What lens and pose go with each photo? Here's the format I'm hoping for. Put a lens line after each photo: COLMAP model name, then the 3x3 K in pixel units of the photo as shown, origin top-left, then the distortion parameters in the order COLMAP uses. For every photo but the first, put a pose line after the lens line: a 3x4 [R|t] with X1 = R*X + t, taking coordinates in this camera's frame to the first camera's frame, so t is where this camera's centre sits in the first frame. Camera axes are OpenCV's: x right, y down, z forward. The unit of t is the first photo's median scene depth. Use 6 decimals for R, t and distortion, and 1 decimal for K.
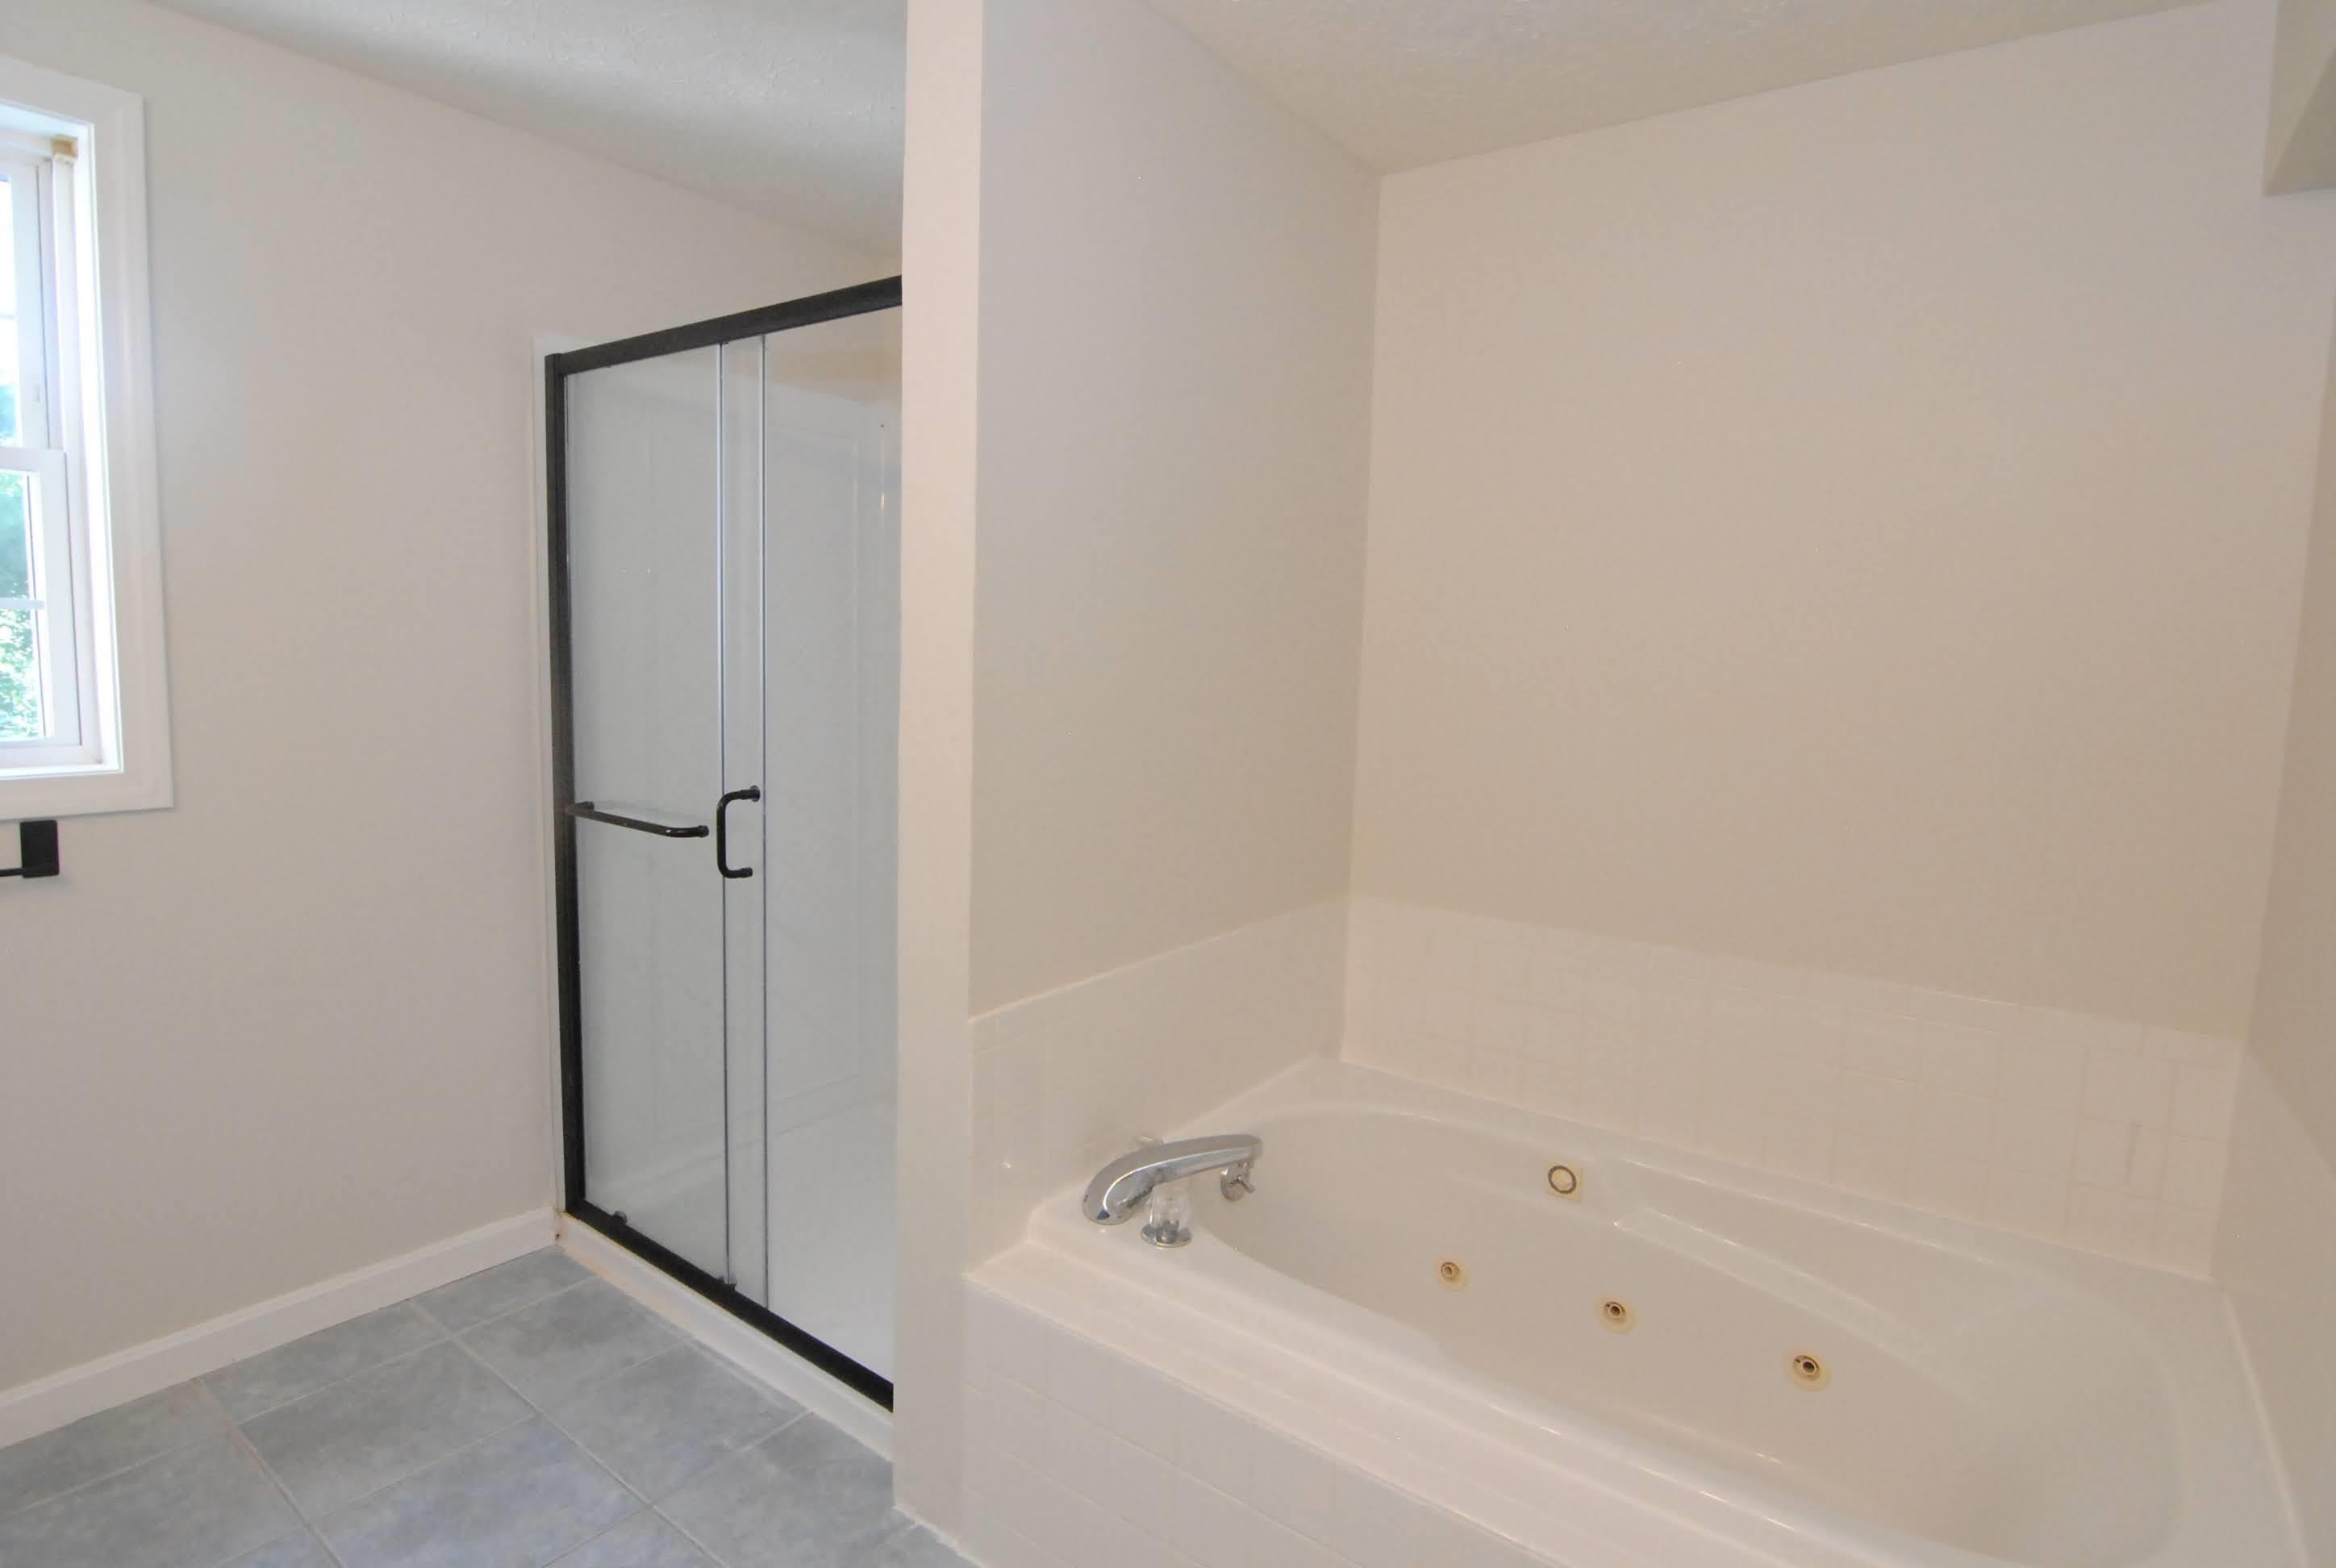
lens RADIAL K [[1201.7, 0, 1170.0], [0, 1201.7, 773.0], [0, 0, 1]] dist [-0.002631, -0.000730]
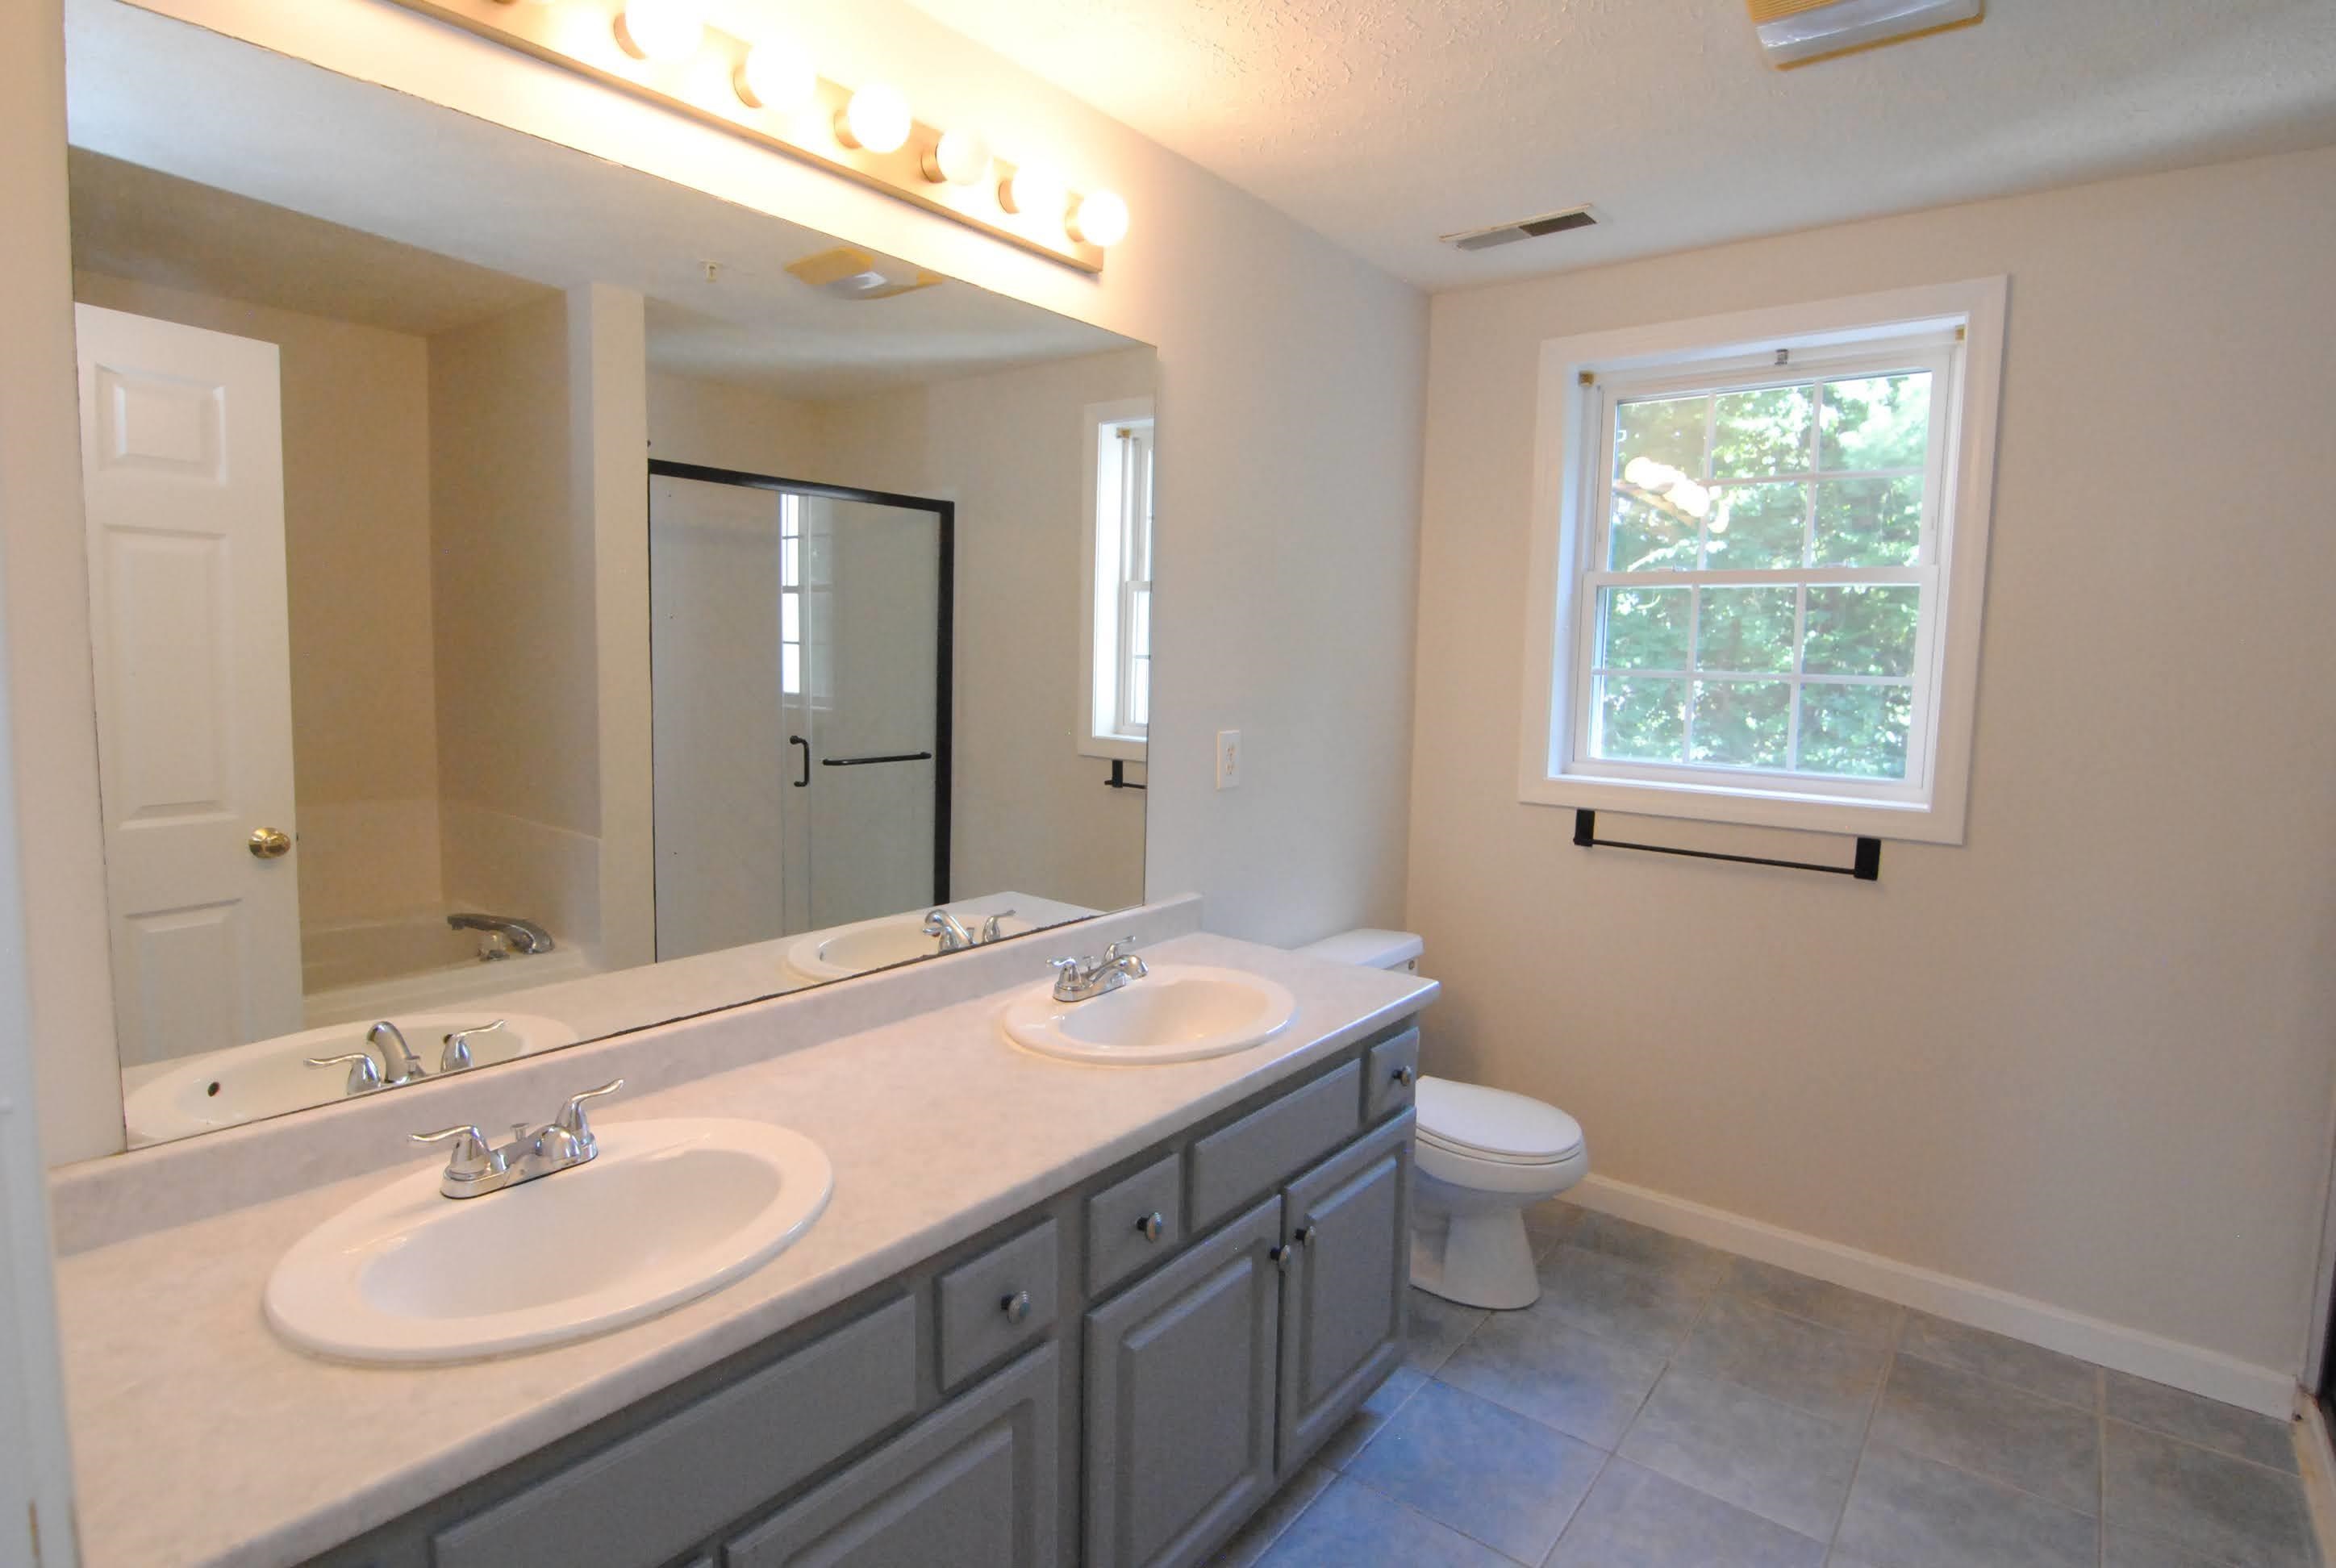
lens RADIAL K [[1229.2, 0, 1168.0], [0, 1229.2, 784.0], [0, 0, 1]] dist [-0.021413, -0.000880]
pose [[-0.016569, 0.089723, -0.995829, 0.411907], [-0.134401, 0.986727, 0.091139, -0.037355], [0.990788, 0.135351, -0.004291, 0.192948]]
